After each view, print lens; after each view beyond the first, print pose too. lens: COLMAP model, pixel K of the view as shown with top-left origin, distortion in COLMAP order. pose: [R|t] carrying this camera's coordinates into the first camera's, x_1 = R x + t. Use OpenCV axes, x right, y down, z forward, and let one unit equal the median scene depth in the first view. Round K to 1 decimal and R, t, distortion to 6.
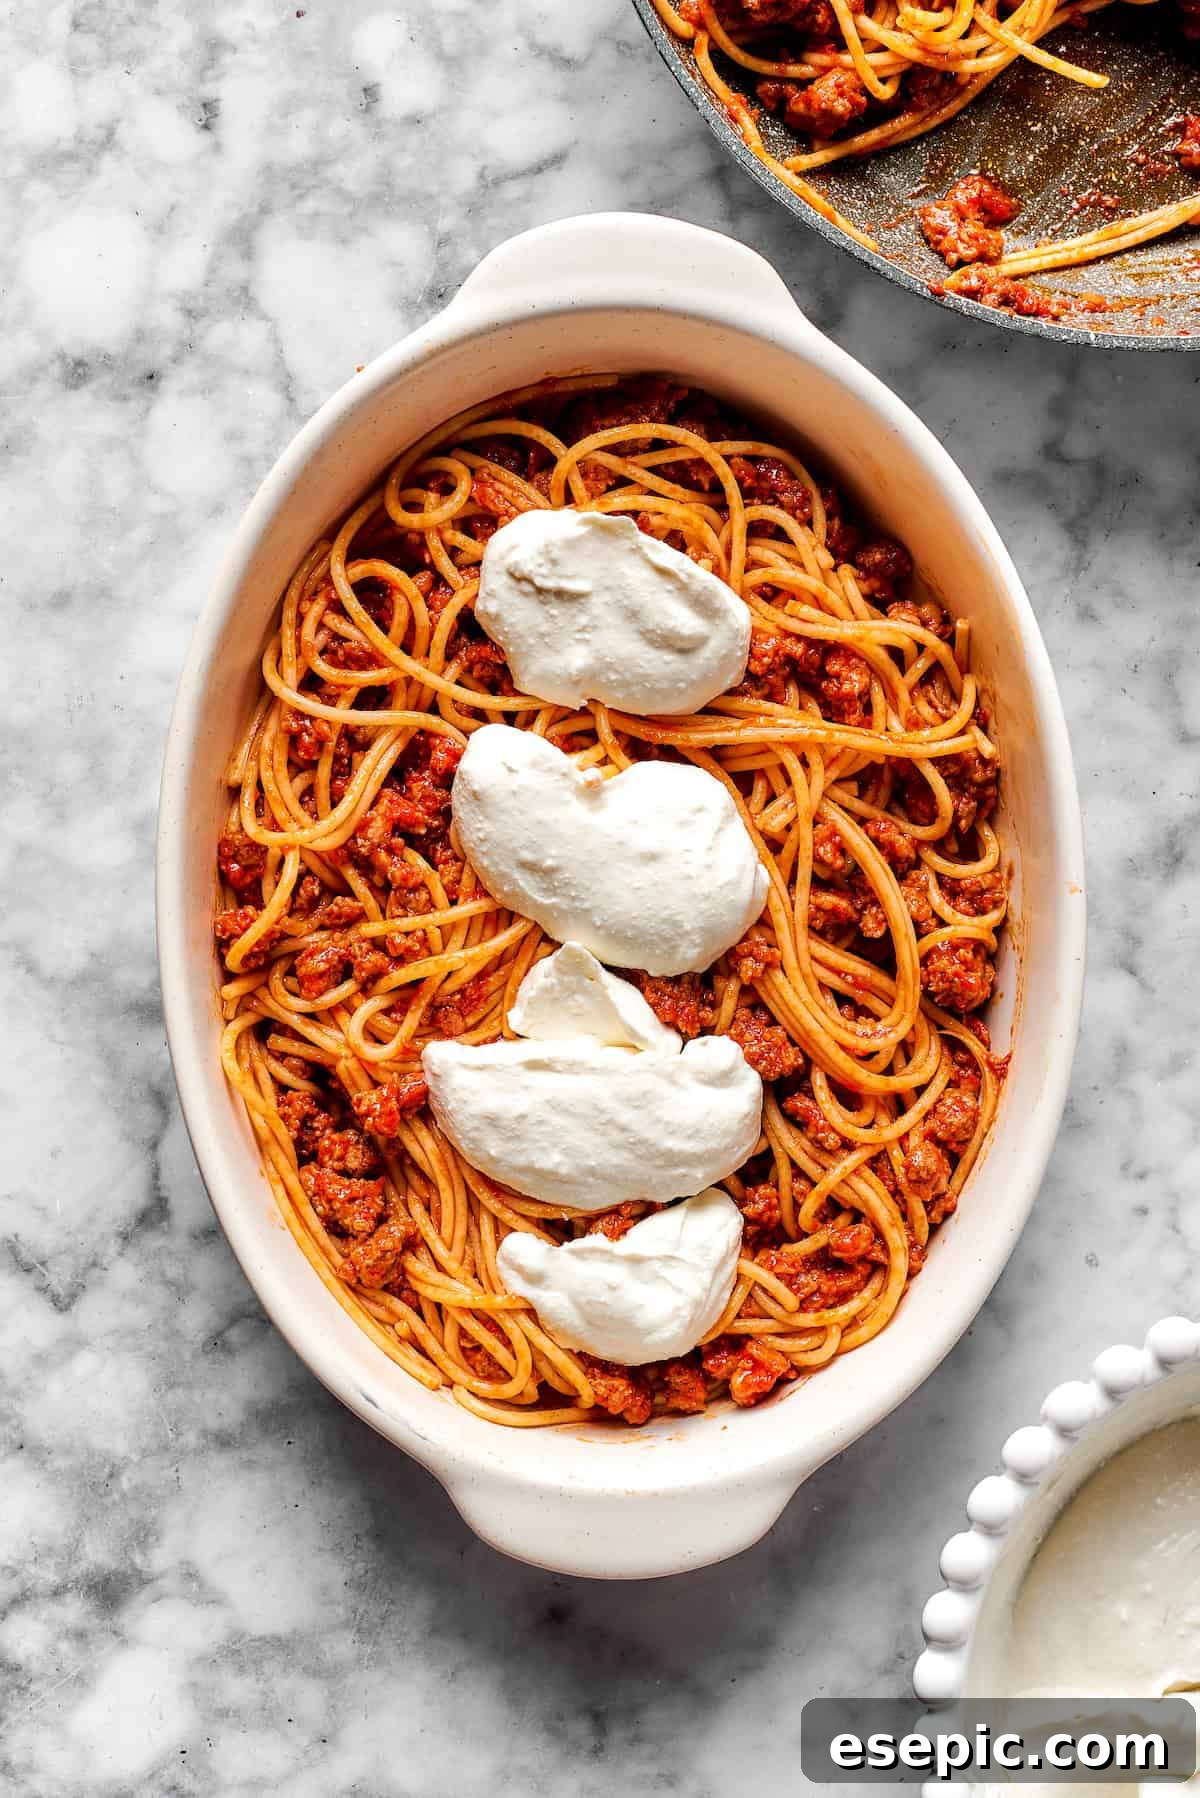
lens RADIAL K [[2581.7, 0, 602.8], [0, 2581.7, 893.2], [0, 0, 1]] dist [-0.146458, 0.000000]
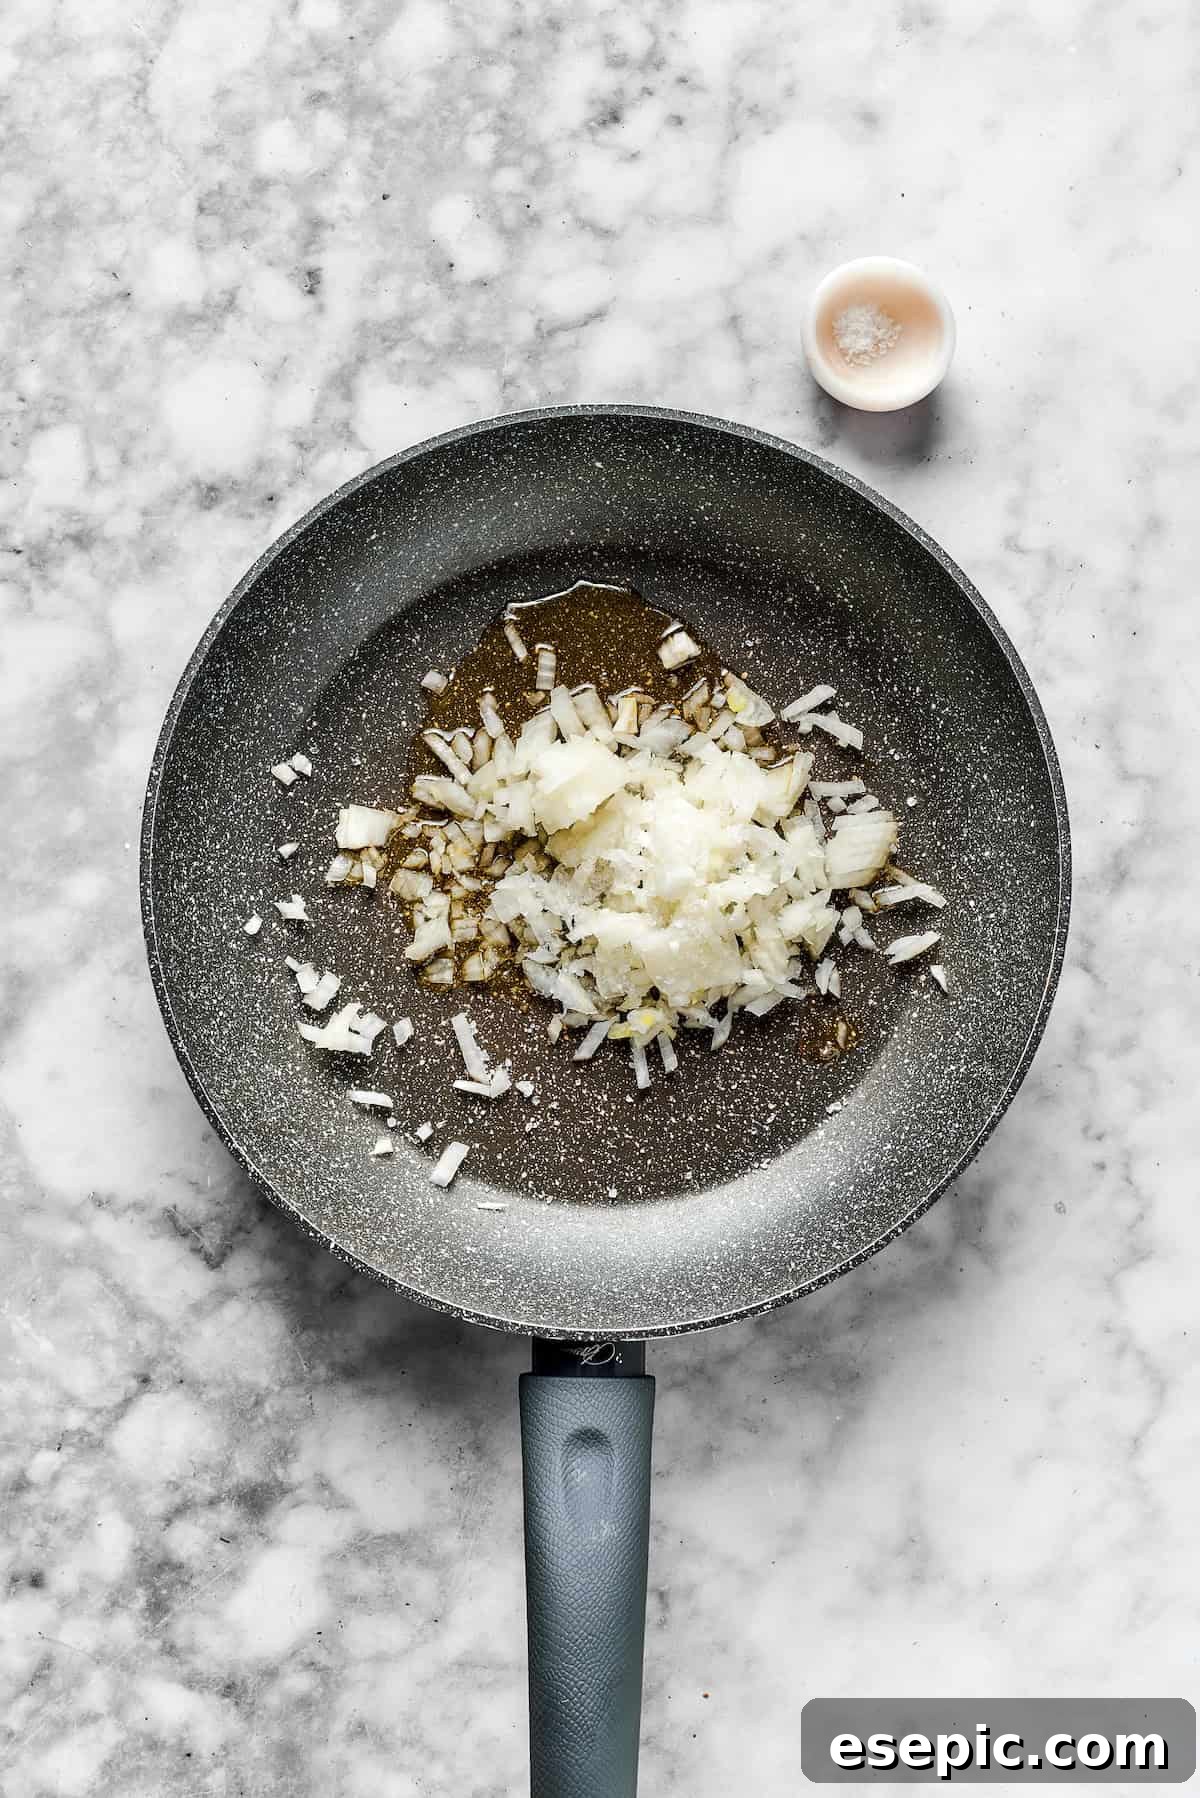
lens RADIAL K [[2581.7, 0, 602.3], [0, 2581.7, 901.3], [0, 0, 1]] dist [-0.146458, 0.000000]
pose [[0.999756, -0.021949, 0.002604, -0.026259], [0.021997, 0.999562, -0.019781, 0.017600], [-0.002169, 0.019833, 0.999801, -0.219935]]
